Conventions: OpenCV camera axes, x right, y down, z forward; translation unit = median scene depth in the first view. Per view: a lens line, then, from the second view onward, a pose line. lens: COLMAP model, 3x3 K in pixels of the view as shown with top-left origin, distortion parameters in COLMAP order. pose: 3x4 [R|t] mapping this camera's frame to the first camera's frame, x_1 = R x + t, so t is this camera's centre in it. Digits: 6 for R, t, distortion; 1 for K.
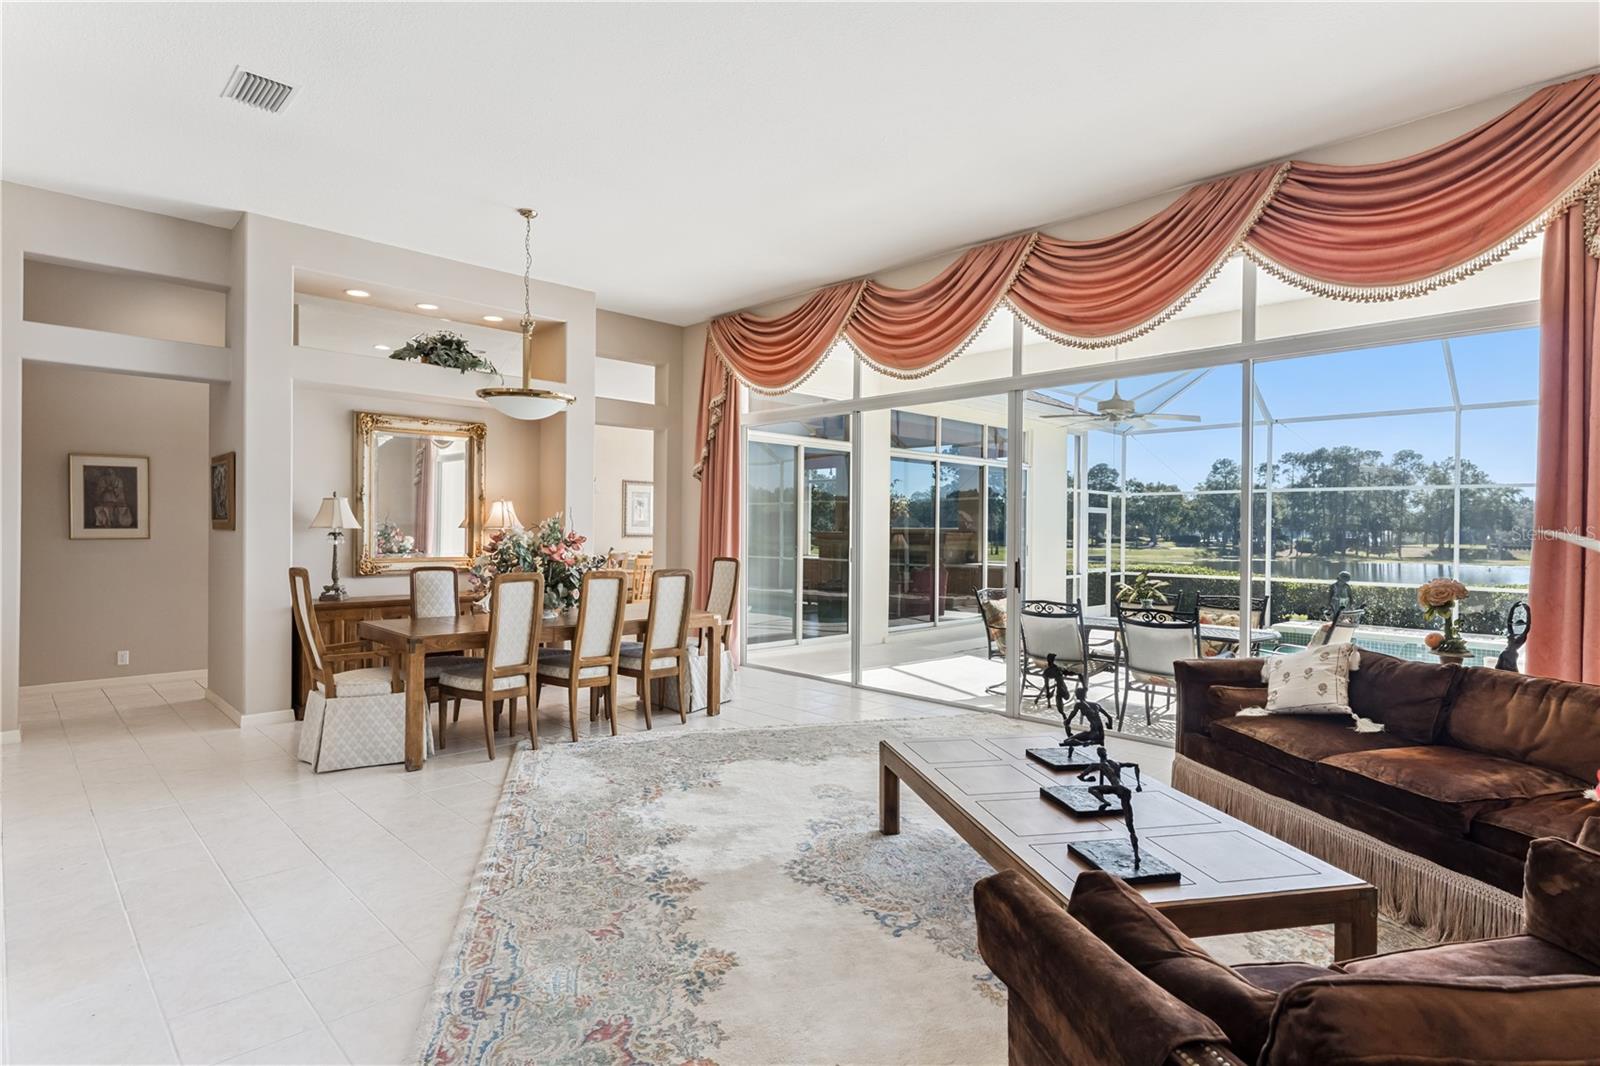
lens RADIAL K [[820.6, 0, 800.0], [0, 820.6, 533.0], [0, 0, 1]] dist [0.000467, 0.000272]
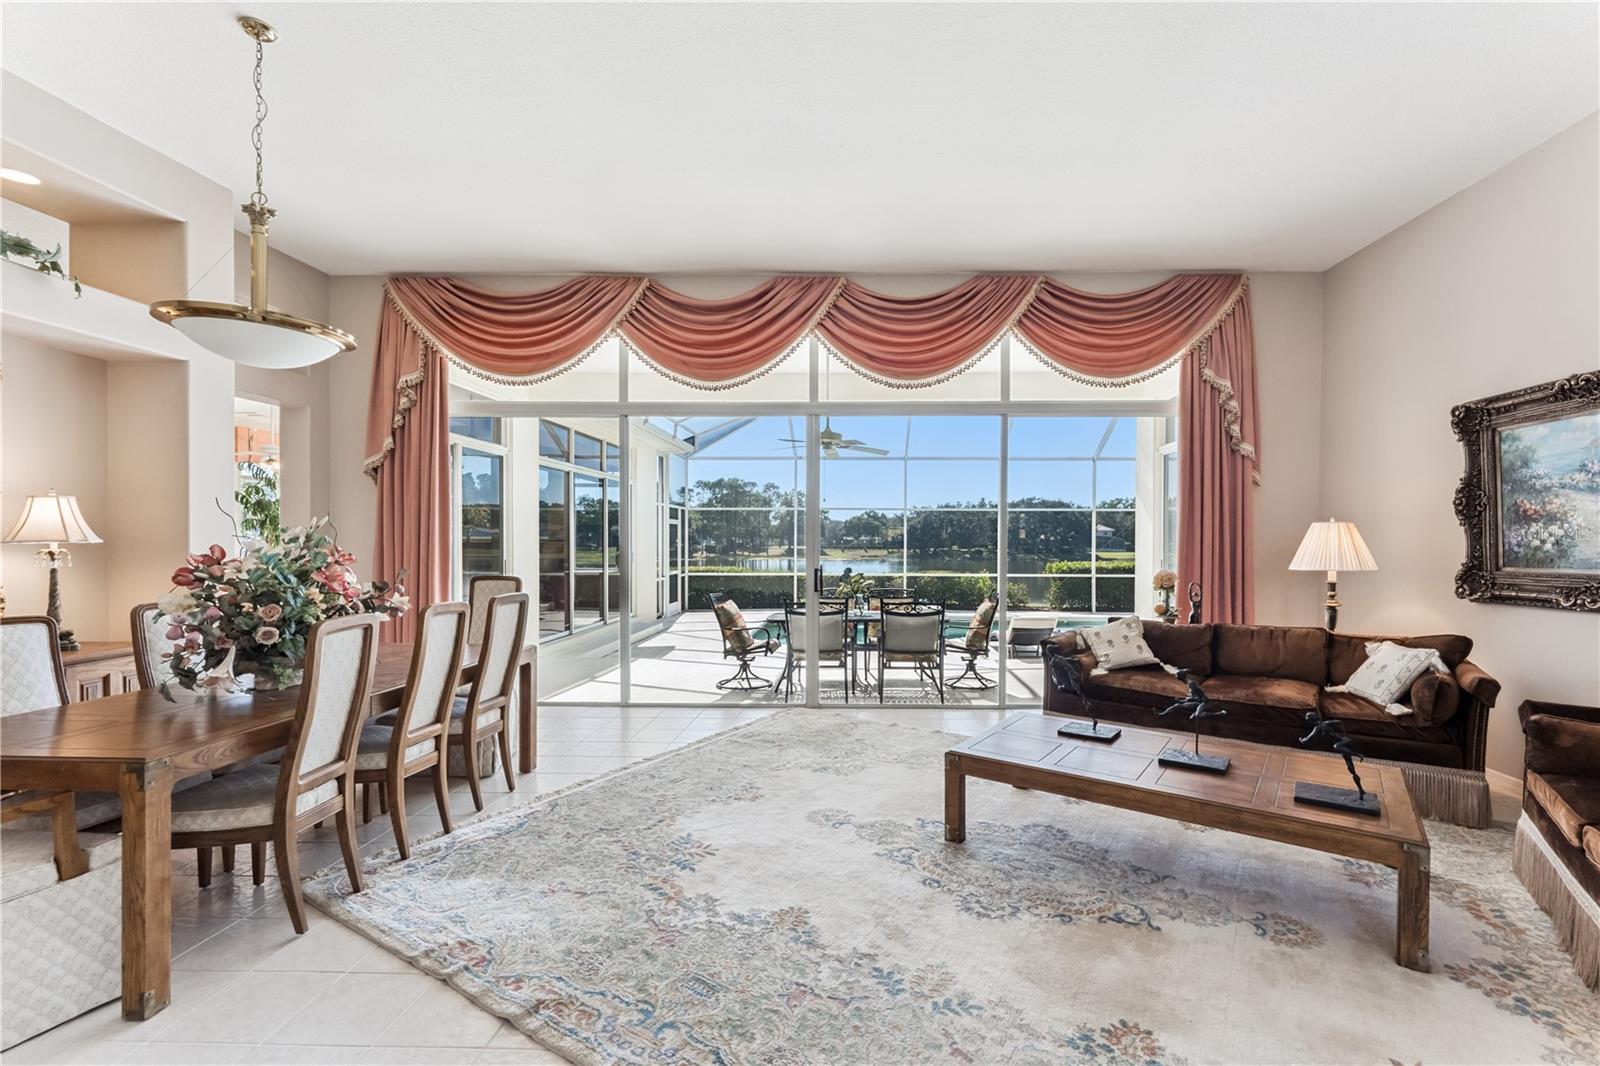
lens RADIAL K [[687.2, 0, 803.4], [0, 687.2, 548.6], [0, 0, 1]] dist [-0.001072, 0.000006]
pose [[0.712520, -0.016175, 0.701465, -0.367829], [0.007144, 0.999850, 0.015798, -0.006398], [-0.701615, -0.006245, 0.712529, 0.313288]]
